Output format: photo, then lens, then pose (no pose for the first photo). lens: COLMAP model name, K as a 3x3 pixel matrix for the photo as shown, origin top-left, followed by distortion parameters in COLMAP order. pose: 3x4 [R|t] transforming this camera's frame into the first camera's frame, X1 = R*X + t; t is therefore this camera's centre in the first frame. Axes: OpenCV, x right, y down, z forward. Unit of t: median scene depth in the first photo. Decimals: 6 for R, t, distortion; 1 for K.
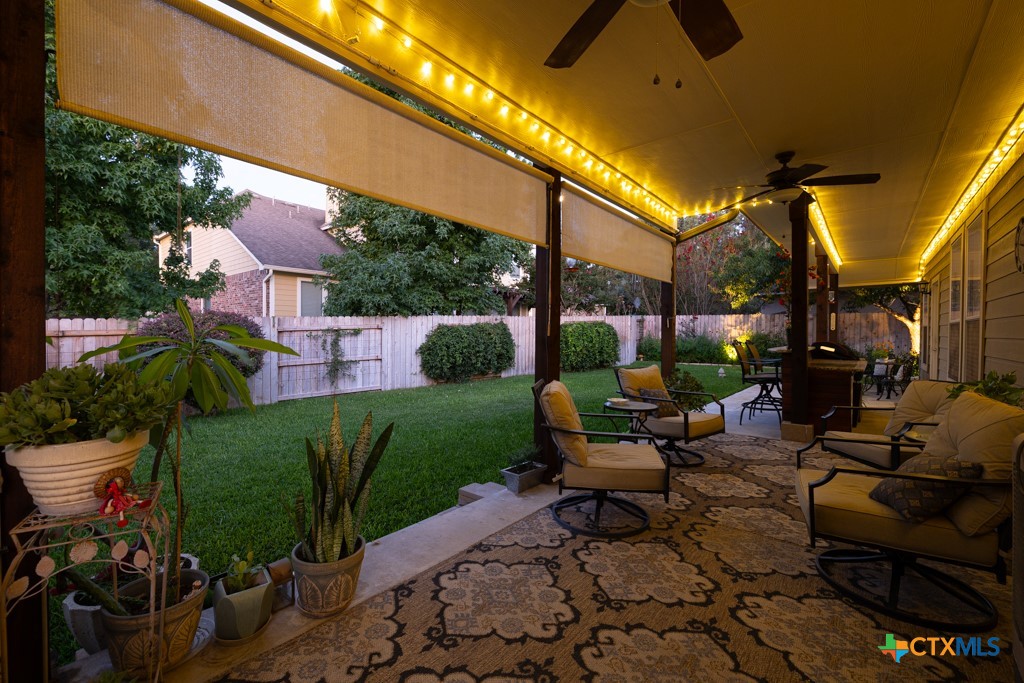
lens RADIAL K [[429.6, 0, 504.5], [0, 429.6, 337.5], [0, 0, 1]] dist [0.001081, 0.000641]
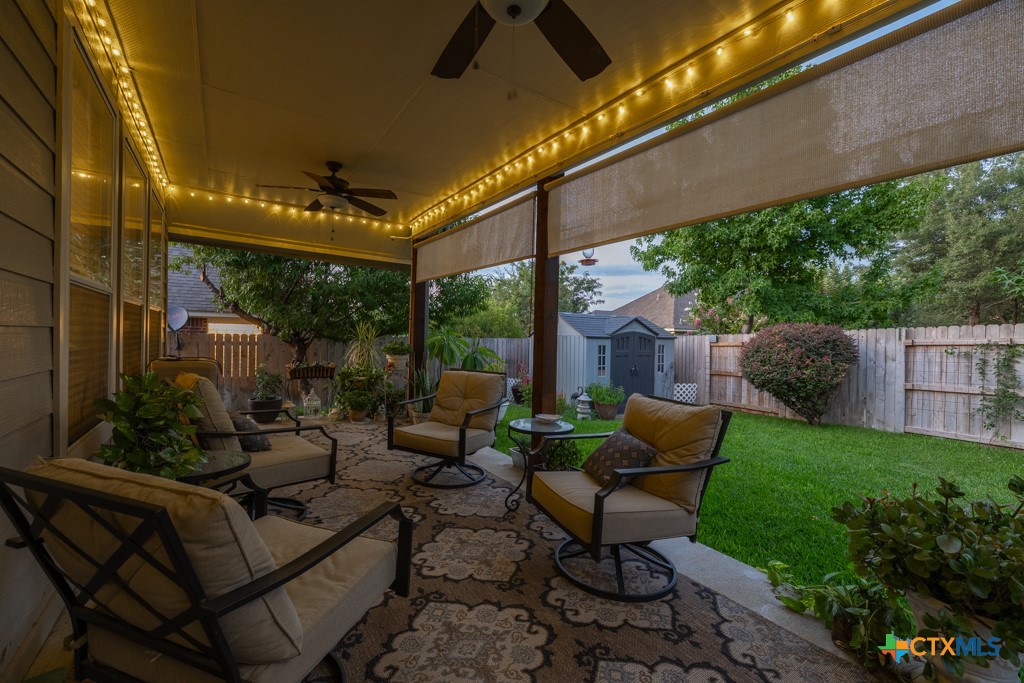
lens RADIAL K [[429.6, 0, 504.1], [0, 429.6, 338.0], [0, 0, 1]] dist [0.001081, 0.000641]
pose [[-0.284468, -0.012084, -0.958609, 0.471481], [-0.036149, 0.999345, -0.001870, -0.000035], [0.958004, 0.034121, -0.284719, 0.504430]]
